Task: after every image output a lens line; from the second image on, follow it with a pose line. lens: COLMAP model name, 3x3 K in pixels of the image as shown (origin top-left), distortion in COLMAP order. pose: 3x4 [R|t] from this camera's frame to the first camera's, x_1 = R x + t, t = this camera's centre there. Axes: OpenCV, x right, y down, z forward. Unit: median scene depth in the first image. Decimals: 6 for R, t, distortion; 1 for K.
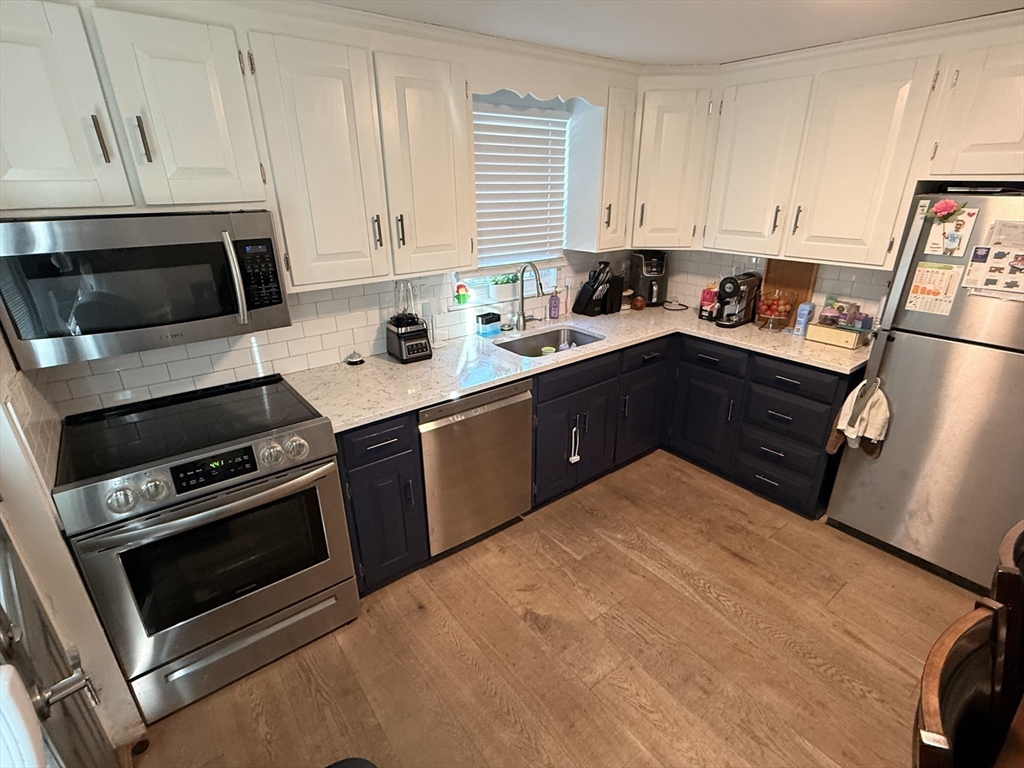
lens RADIAL K [[498.8, 0, 511.9], [0, 498.8, 388.5], [0, 0, 1]] dist [0.002150, -0.000452]
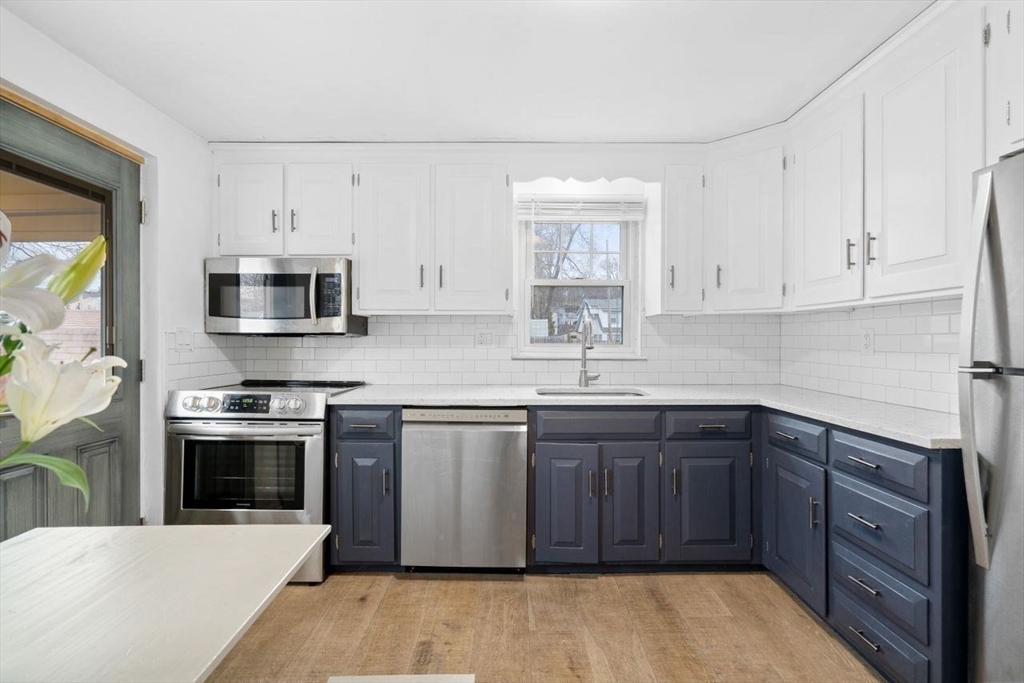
lens RADIAL K [[477.5, 0, 512.2], [0, 477.5, 338.8], [0, 0, 1]] dist [-0.002060, -0.000024]
pose [[0.787607, 0.003763, -0.616166, 0.681347], [-0.243527, 0.920469, -0.305664, 0.166300], [0.566011, 0.390797, 0.725885, 0.243673]]
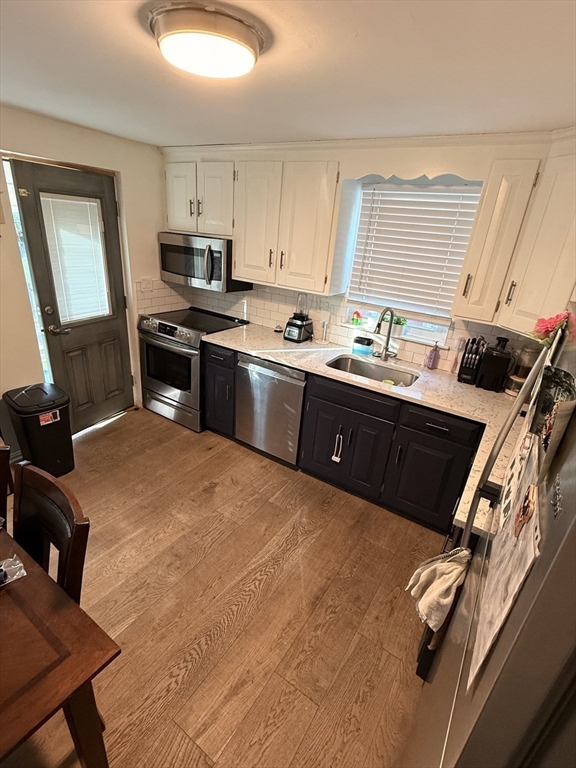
lens RADIAL K [[374.1, 0, 285.0], [0, 374.1, 386.4], [0, 0, 1]] dist [0.002150, -0.000452]
pose [[0.323380, 0.398036, -0.858483, 1.061092], [-0.438843, 0.866852, 0.236610, -0.238905], [0.838357, 0.300224, 0.454998, 0.521271]]
